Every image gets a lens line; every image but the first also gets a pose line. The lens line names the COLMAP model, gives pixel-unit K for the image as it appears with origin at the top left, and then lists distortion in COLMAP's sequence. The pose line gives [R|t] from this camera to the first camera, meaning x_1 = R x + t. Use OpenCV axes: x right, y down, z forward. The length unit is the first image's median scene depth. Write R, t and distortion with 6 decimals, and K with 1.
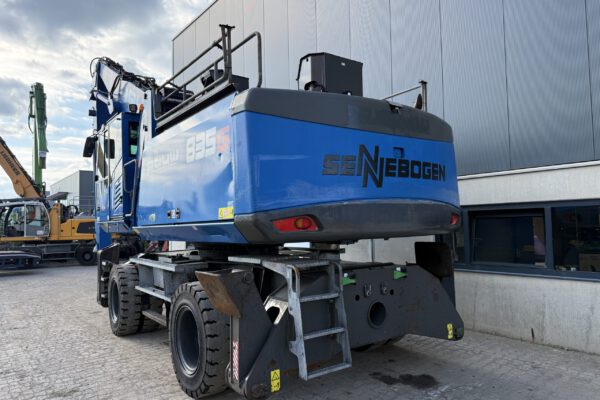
lens RADIAL K [[422.8, 0, 298.1], [0, 422.8, 203.0], [0, 0, 1]] dist [0.064442, -0.074952]
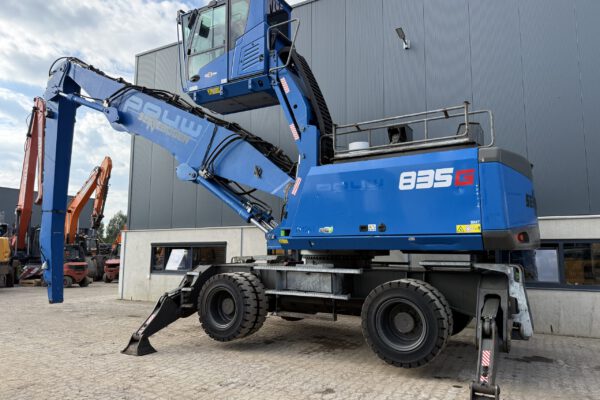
lens RADIAL K [[422.8, 0, 298.1], [0, 422.8, 203.0], [0, 0, 1]] dist [0.064442, -0.074952]
pose [[0.913240, 0.066974, 0.401879, -1.039156], [-0.041960, 0.996612, -0.070737, 0.051695], [-0.405255, 0.047737, 0.912956, -0.080804]]
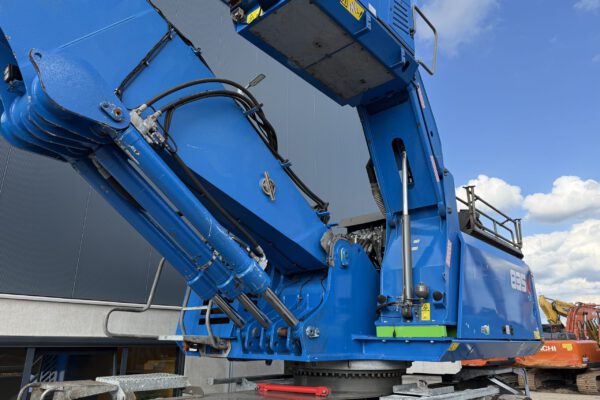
lens RADIAL K [[429.6, 0, 300.0], [0, 429.6, 200.0], [0, 0, 1]] dist [0.050916, -0.082886]
pose [[-0.216312, 0.333219, 0.917700, -1.297340], [-0.046605, 0.935359, -0.350616, 0.126795], [-0.975211, -0.118612, -0.186800, 1.777773]]
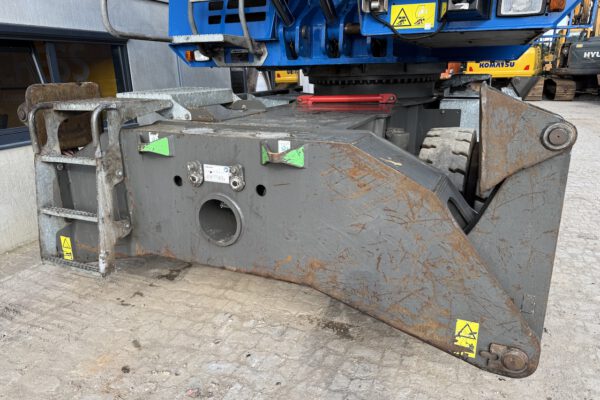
lens RADIAL K [[422.8, 0, 298.1], [0, 422.8, 203.0], [0, 0, 1]] dist [0.064442, -0.074952]
pose [[-0.496092, -0.223400, 0.839038, -0.979963], [-0.007719, 0.967430, 0.253022, 0.168847], [-0.868236, 0.119046, -0.481658, 2.053597]]
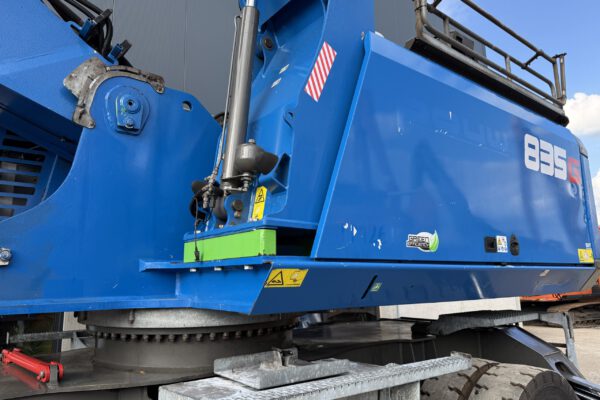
lens RADIAL K [[422.8, 0, 298.1], [0, 422.8, 203.0], [0, 0, 1]] dist [0.064442, -0.074952]
pose [[-0.026118, 0.205618, 0.978284, -0.825732], [-0.035150, 0.977824, -0.206459, 0.094513], [-0.999041, -0.039779, -0.018312, 1.290048]]
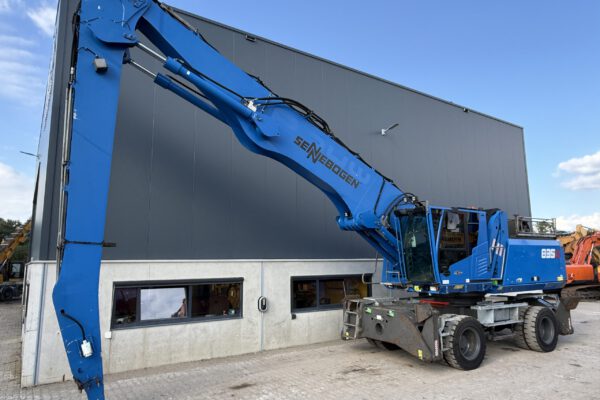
lens RADIAL K [[407.9, 0, 300.0], [0, 407.9, 200.0], [0, 0, 1]] dist [0.001333, -0.000430]
pose [[0.065721, 0.171217, 0.983039, -2.686219], [-0.045360, 0.984663, -0.168468, 0.036136], [-0.996807, -0.033519, 0.072479, 2.176076]]
